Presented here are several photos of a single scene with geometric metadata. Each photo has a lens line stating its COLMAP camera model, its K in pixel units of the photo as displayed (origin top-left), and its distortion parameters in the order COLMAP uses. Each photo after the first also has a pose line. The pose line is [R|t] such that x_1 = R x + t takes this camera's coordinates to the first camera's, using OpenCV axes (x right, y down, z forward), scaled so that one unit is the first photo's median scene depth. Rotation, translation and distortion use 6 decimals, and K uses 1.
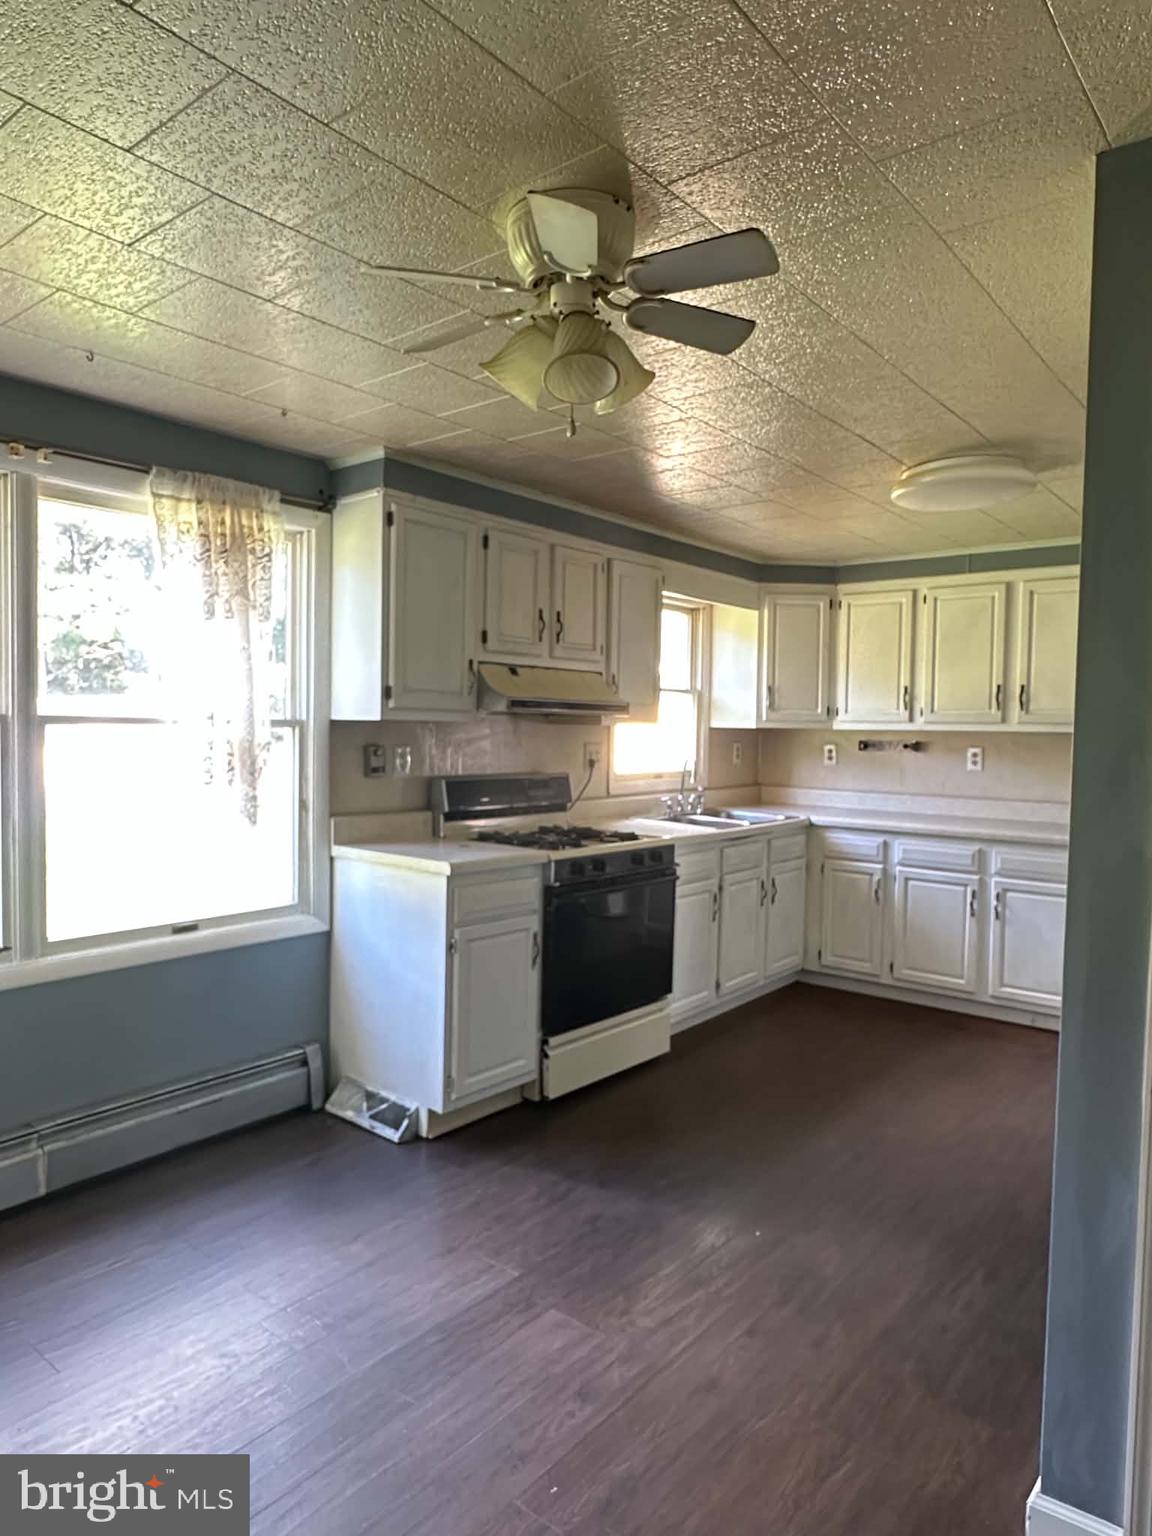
lens RADIAL K [[967.0, 0, 576.0], [0, 967.0, 768.0], [0, 0, 1]] dist [-0.000959, -0.000277]
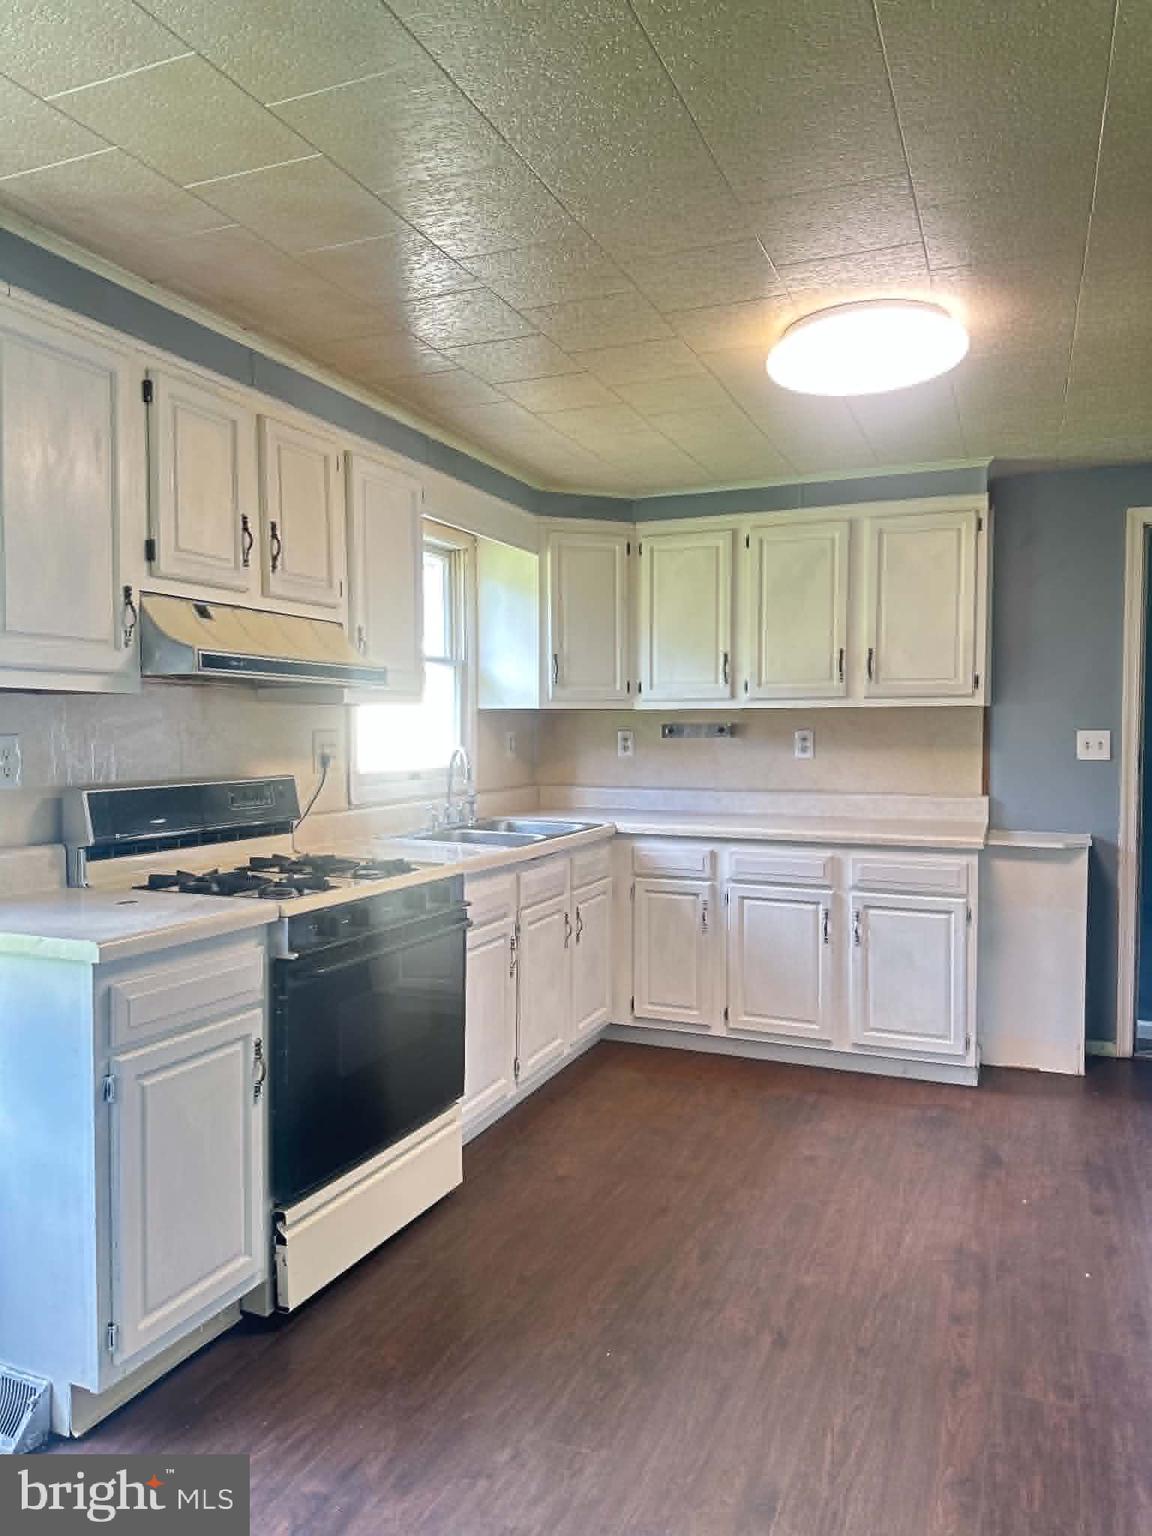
lens RADIAL K [[1068.5, 0, 576.0], [0, 1068.5, 768.0], [0, 0, 1]] dist [0.135595, -0.196025]
pose [[0.959422, -0.028175, 0.280564, -0.027740], [0.029115, 0.999576, 0.000817, 0.005295], [-0.280468, 0.007385, 0.959835, 0.222159]]
